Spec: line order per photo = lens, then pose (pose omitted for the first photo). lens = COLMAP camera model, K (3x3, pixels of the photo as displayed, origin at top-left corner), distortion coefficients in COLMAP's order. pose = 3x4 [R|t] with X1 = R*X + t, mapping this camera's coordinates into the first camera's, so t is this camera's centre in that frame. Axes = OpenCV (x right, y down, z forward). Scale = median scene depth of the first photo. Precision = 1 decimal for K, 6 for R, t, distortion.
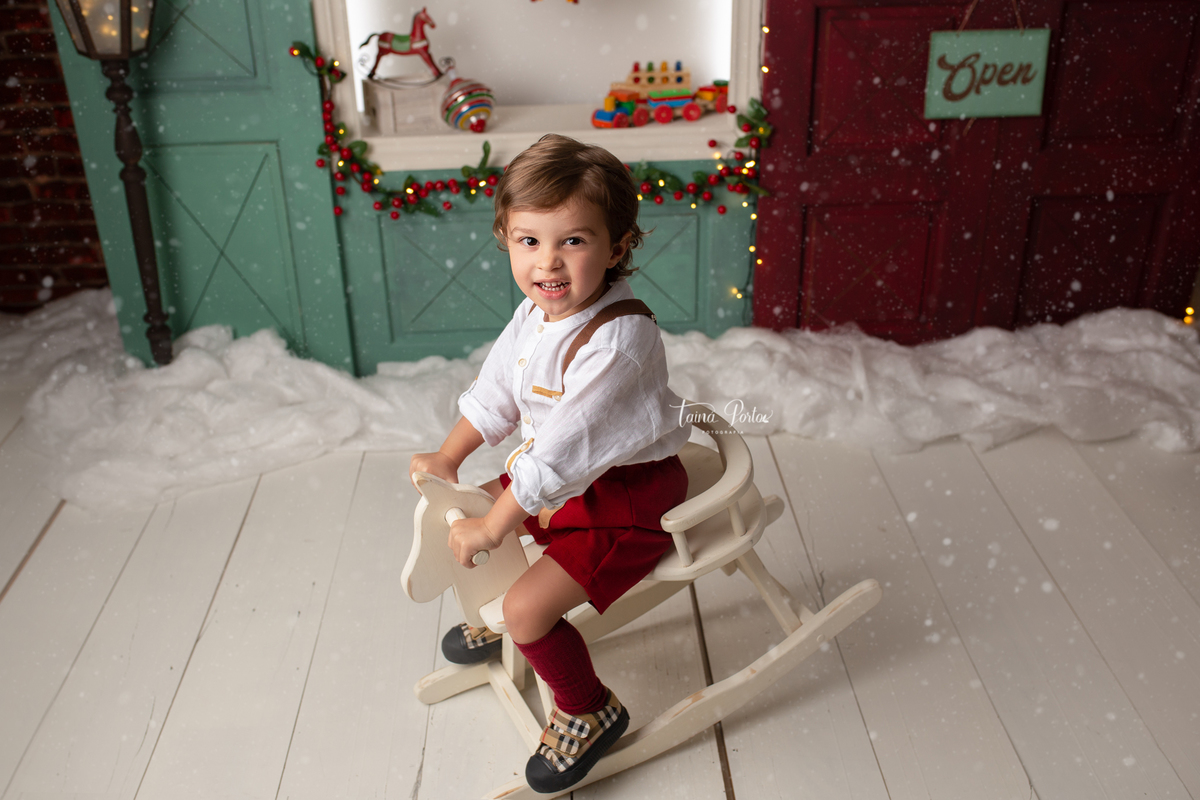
lens RADIAL K [[1164.2, 0, 596.0], [0, 1164.2, 399.1], [0, 0, 1]] dist [-0.068701, 0.089564]
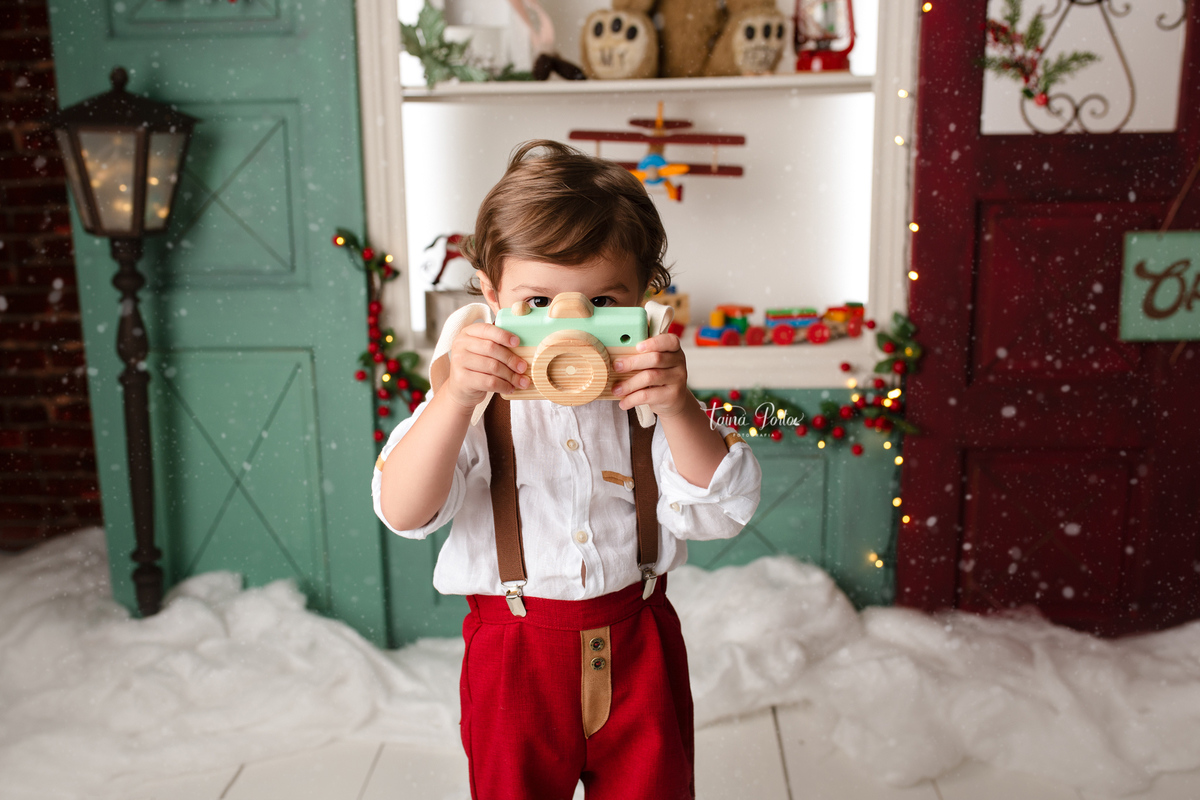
lens RADIAL K [[1187.7, 0, 580.0], [0, 1187.7, 394.8], [0, 0, 1]] dist [-0.070480, 0.092495]
pose [[0.994173, 0.026253, -0.104552, 0.004390], [-0.052143, 0.965991, -0.253263, 0.013427], [0.094347, 0.257239, 0.961731, 0.205128]]
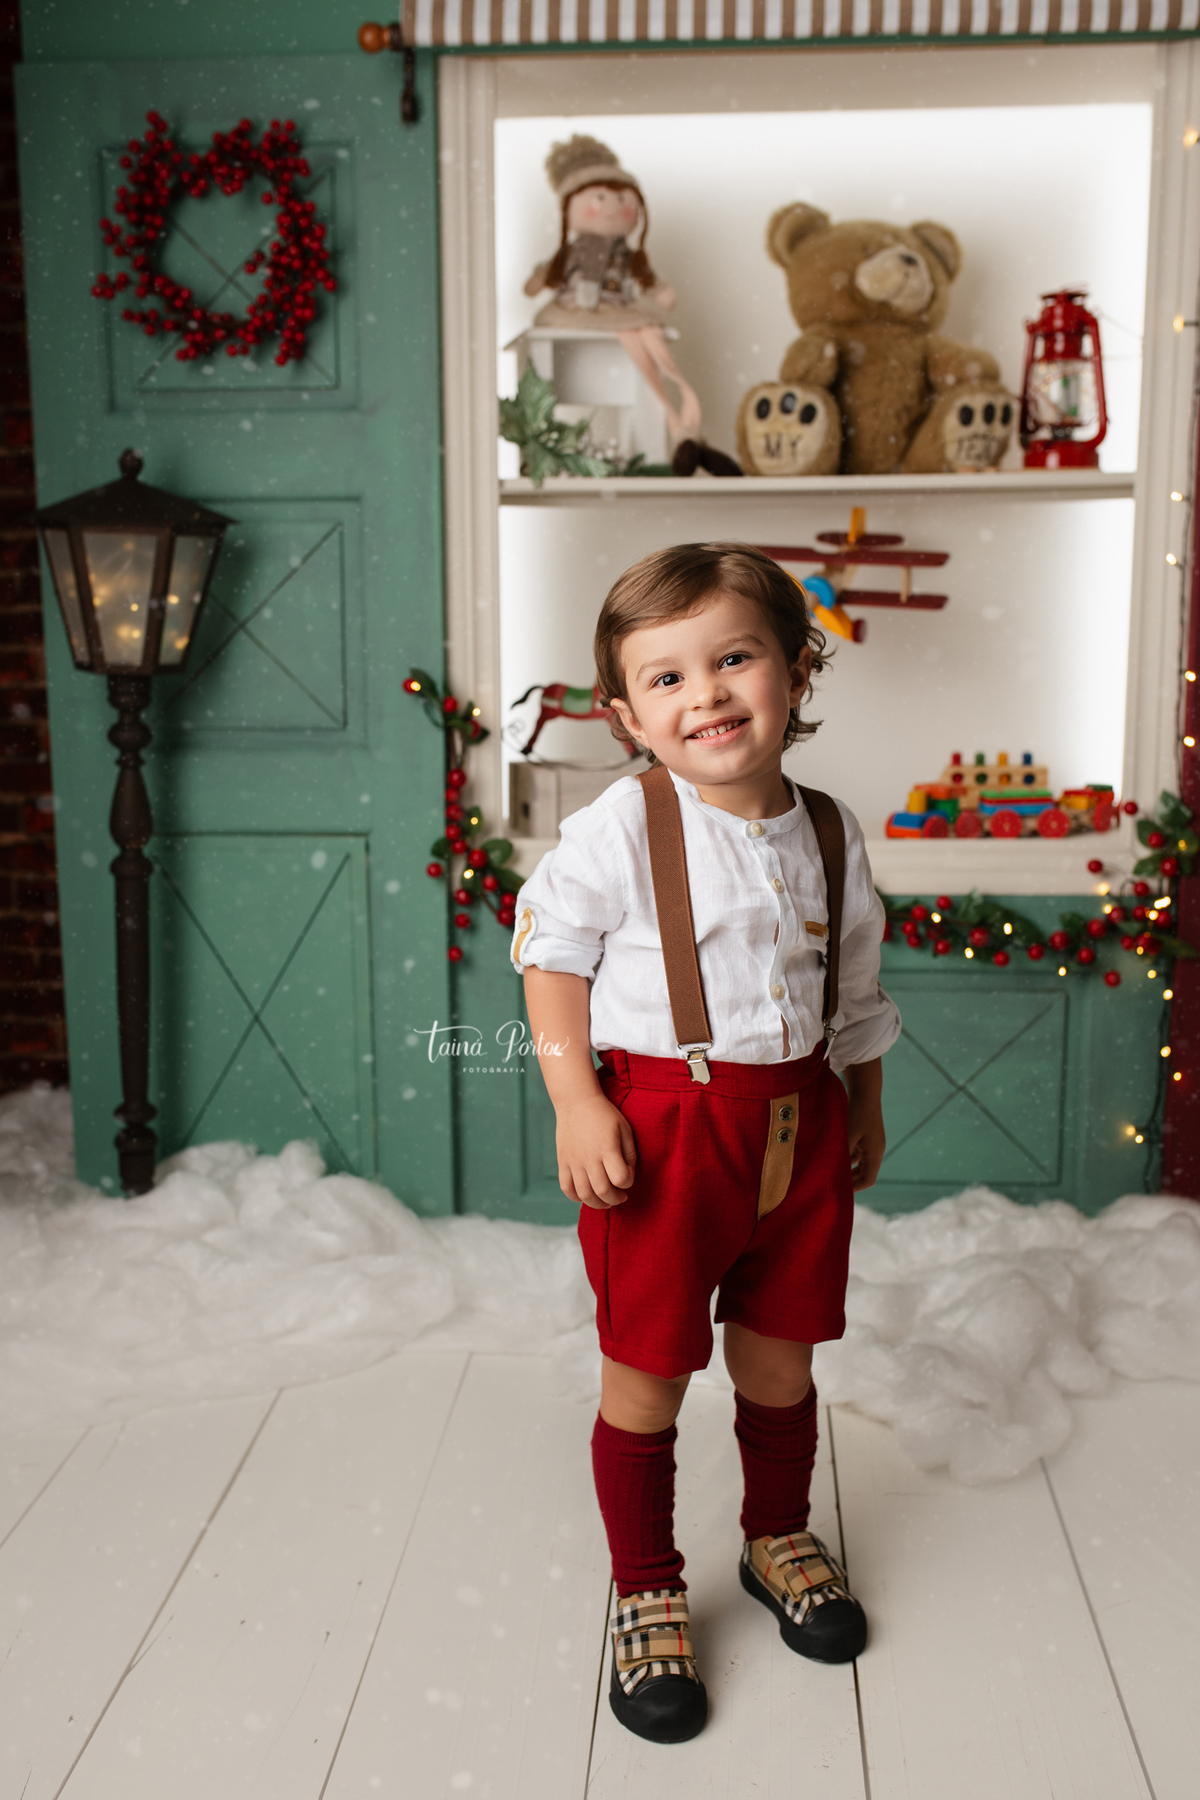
lens RADIAL K [[1781.5, 0, 599.5], [0, 1781.5, 890.7], [0, 0, 1]] dist [-0.070480, 0.092495]
pose [[0.992538, 0.033158, -0.117341, -0.042595], [-0.067059, 0.952158, -0.298158, 0.074668], [0.101841, 0.303802, 0.947276, 0.130630]]
